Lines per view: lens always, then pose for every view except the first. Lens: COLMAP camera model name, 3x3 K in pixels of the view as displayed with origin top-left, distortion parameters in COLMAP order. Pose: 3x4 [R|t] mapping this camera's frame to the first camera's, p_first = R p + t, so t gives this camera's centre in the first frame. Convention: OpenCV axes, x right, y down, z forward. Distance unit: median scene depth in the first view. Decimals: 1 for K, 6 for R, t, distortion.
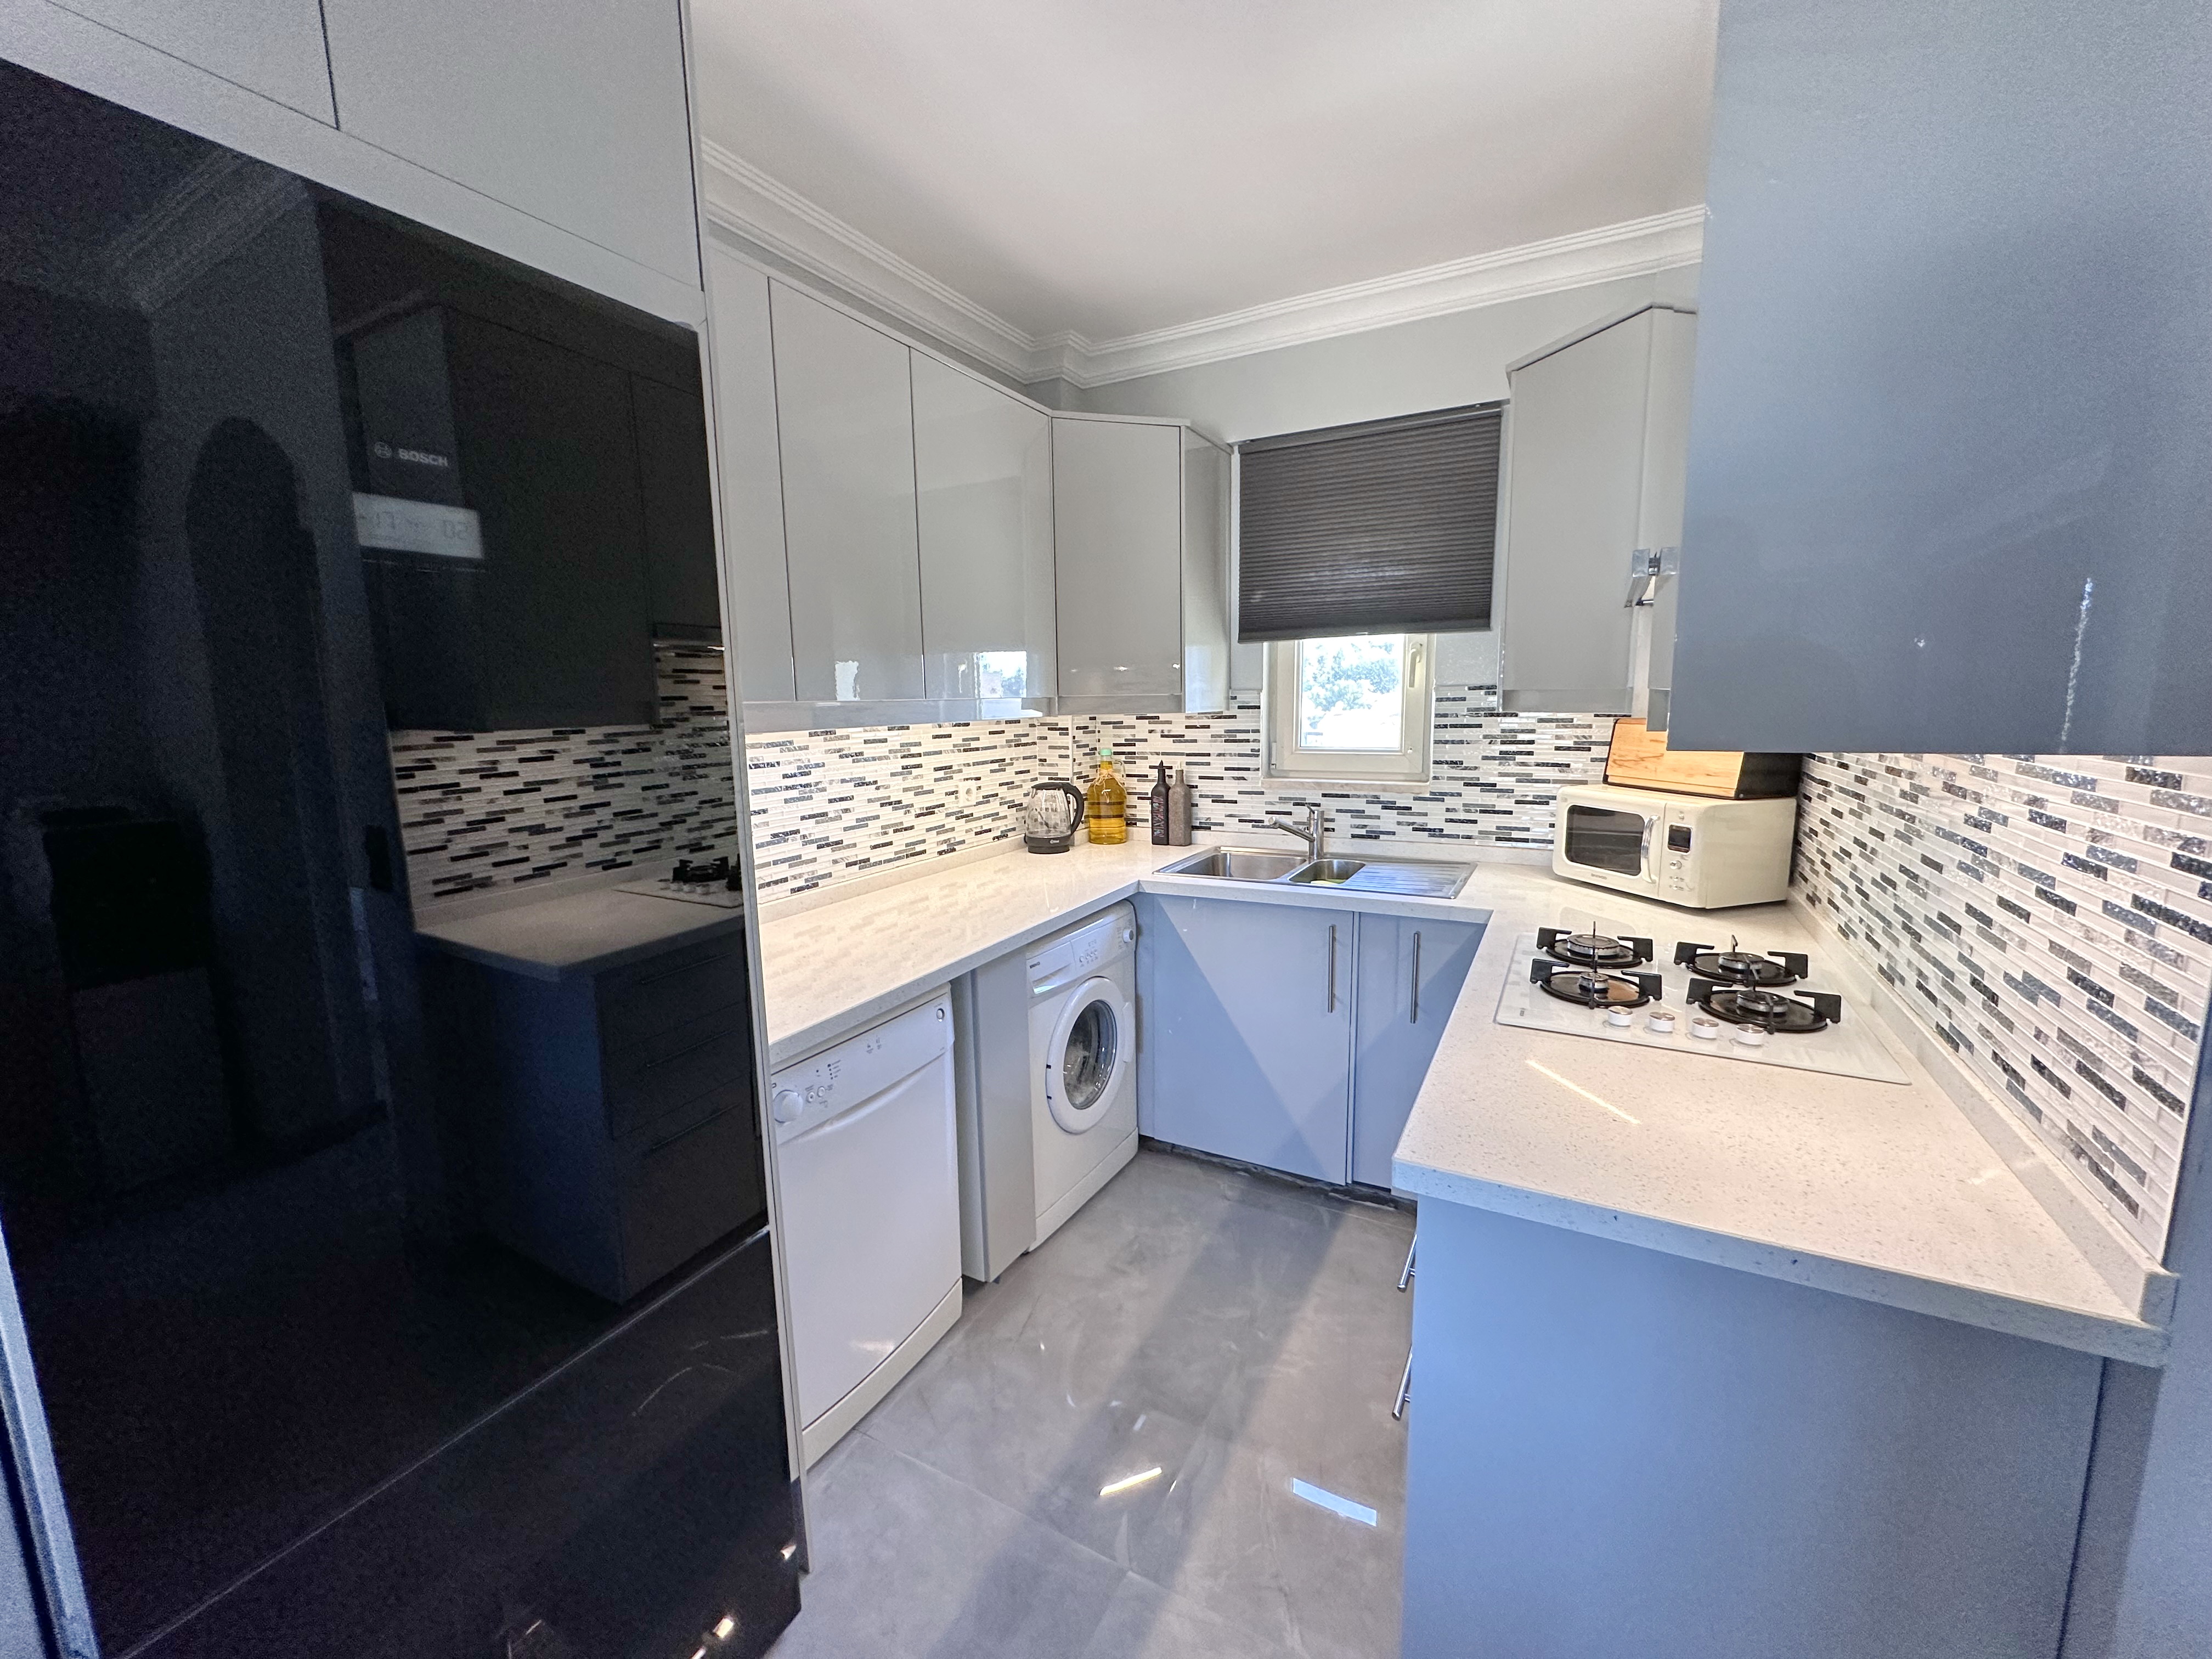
lens RADIAL K [[882.6, 0, 1107.8], [0, 882.6, 826.6], [0, 0, 1]] dist [0.000677, 0.000014]
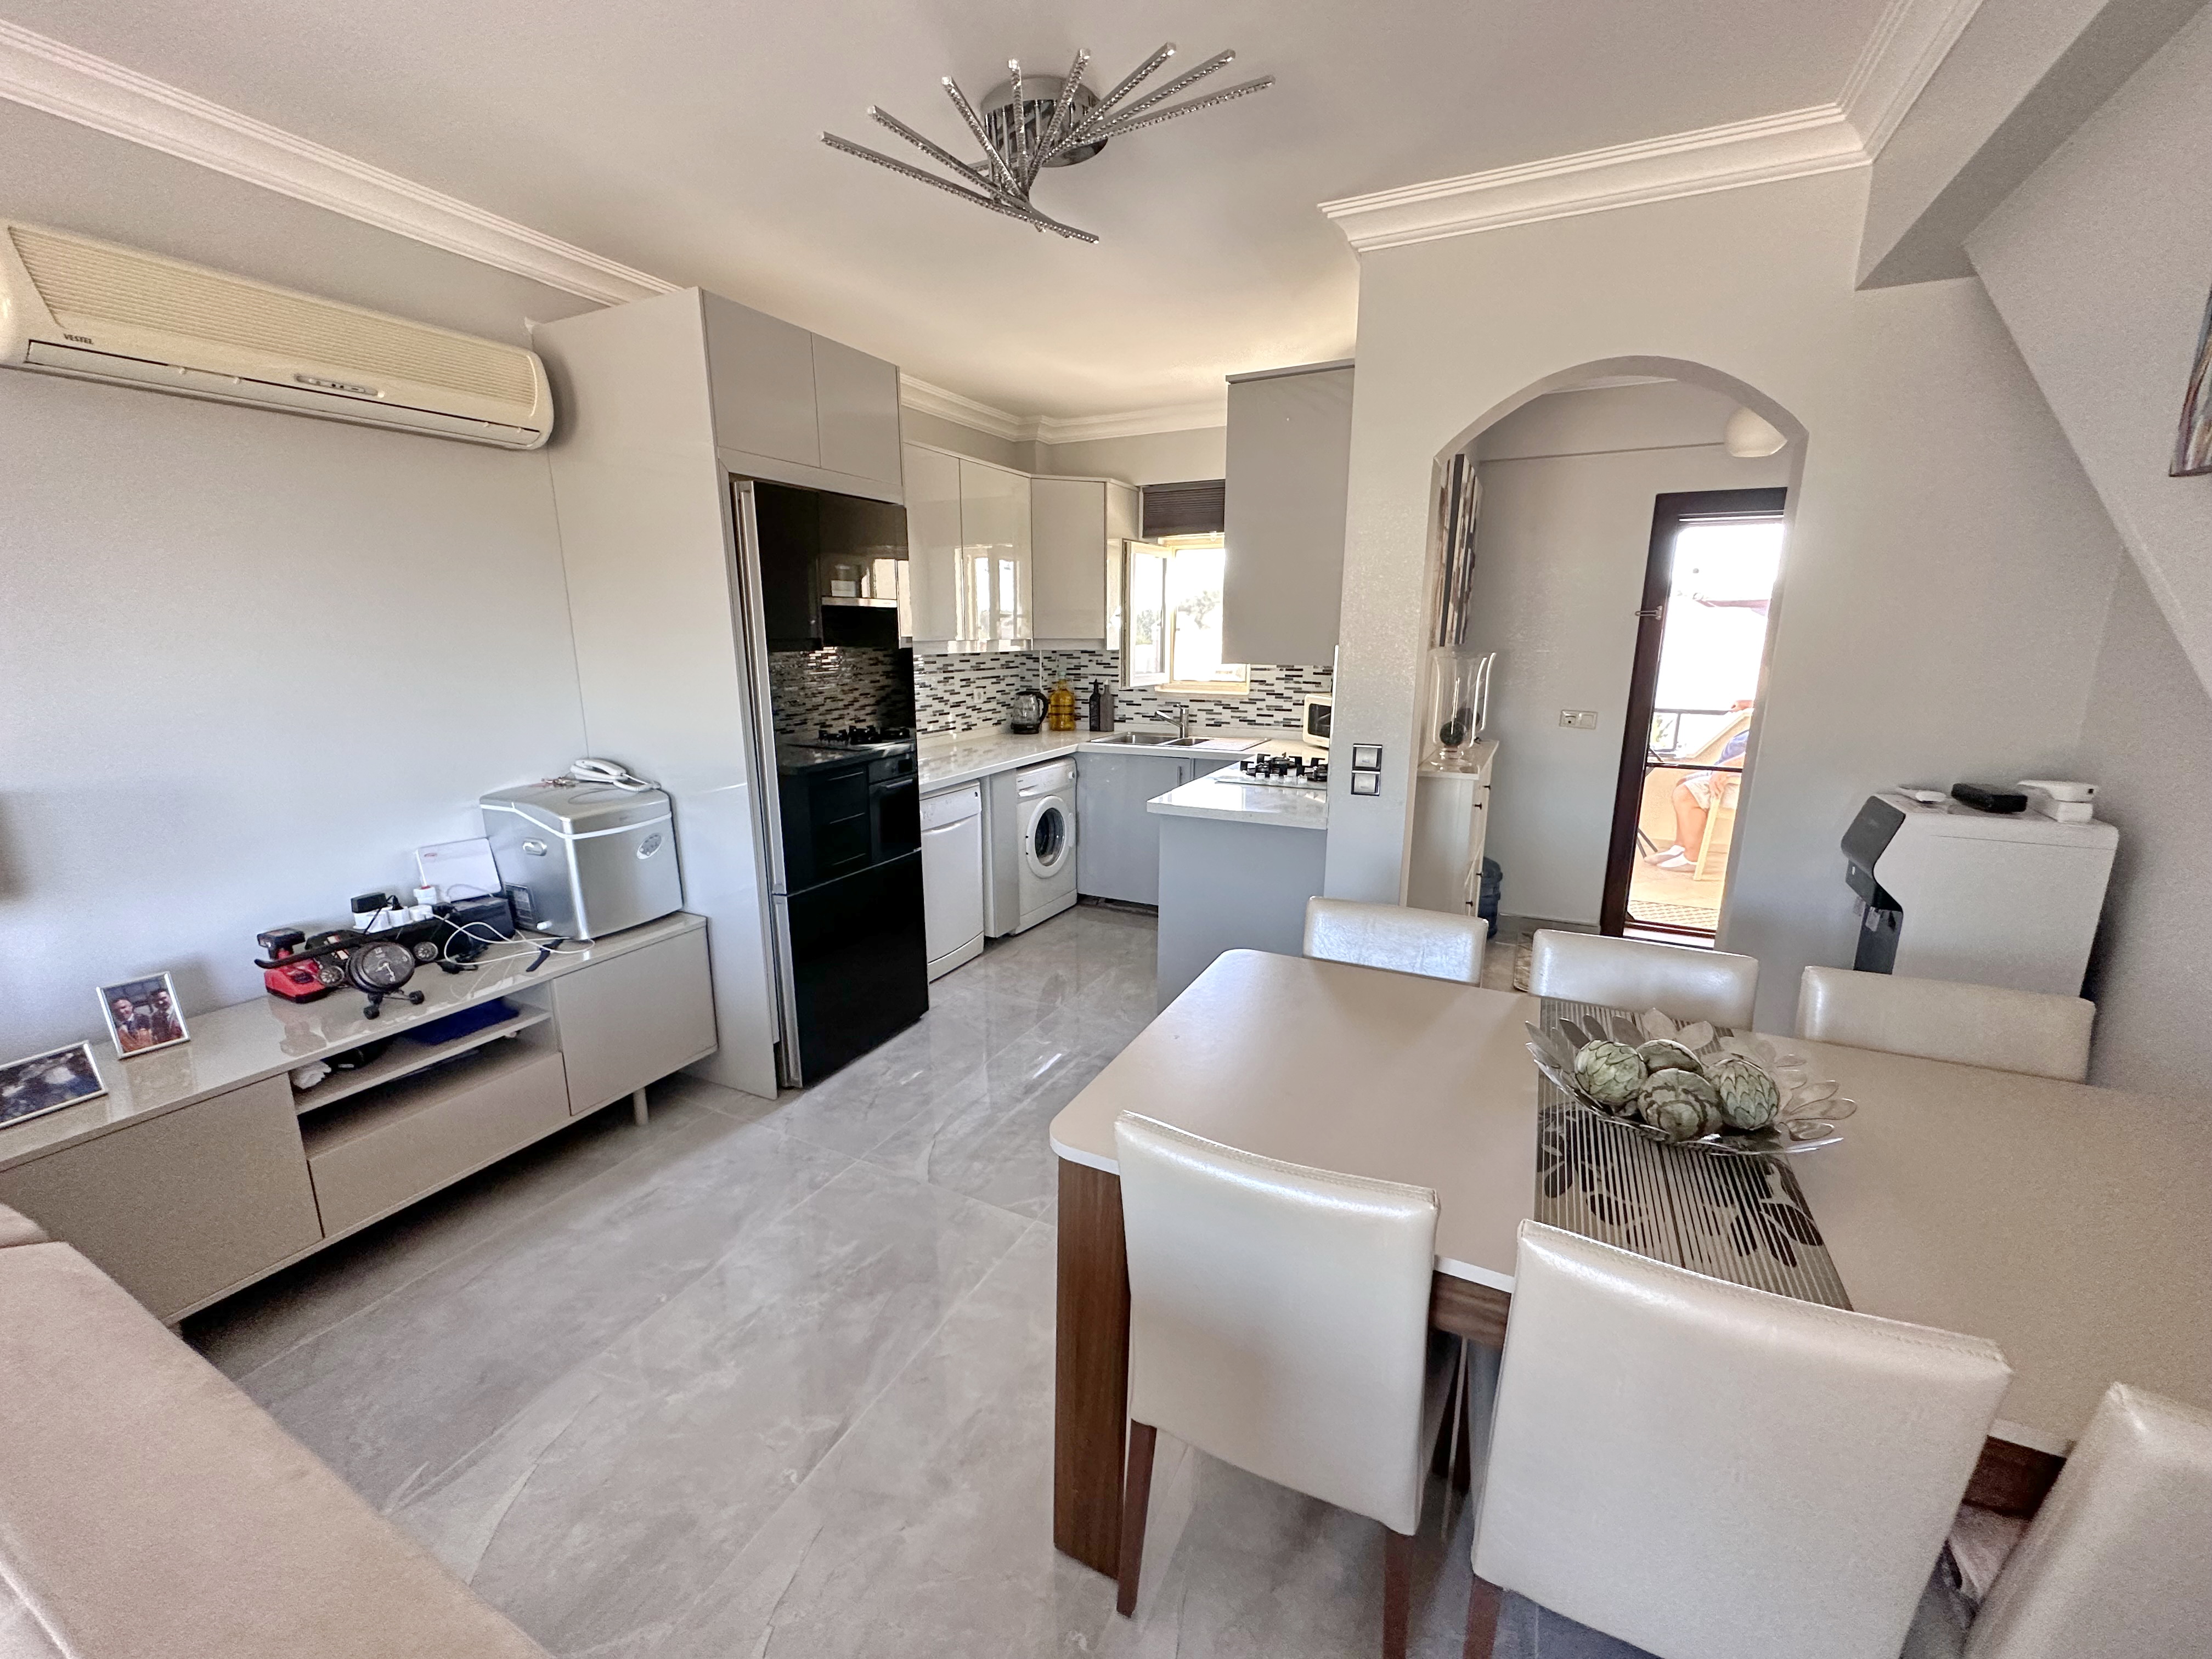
lens RADIAL K [[882.6, 0, 1100.3], [0, 882.6, 833.5], [0, 0, 1]] dist [0.000677, 0.000014]
pose [[0.999667, 0.011466, 0.023135, 0.037670], [-0.013285, 0.996700, 0.080073, 0.085663], [-0.022141, -0.080354, 0.996520, -0.701029]]
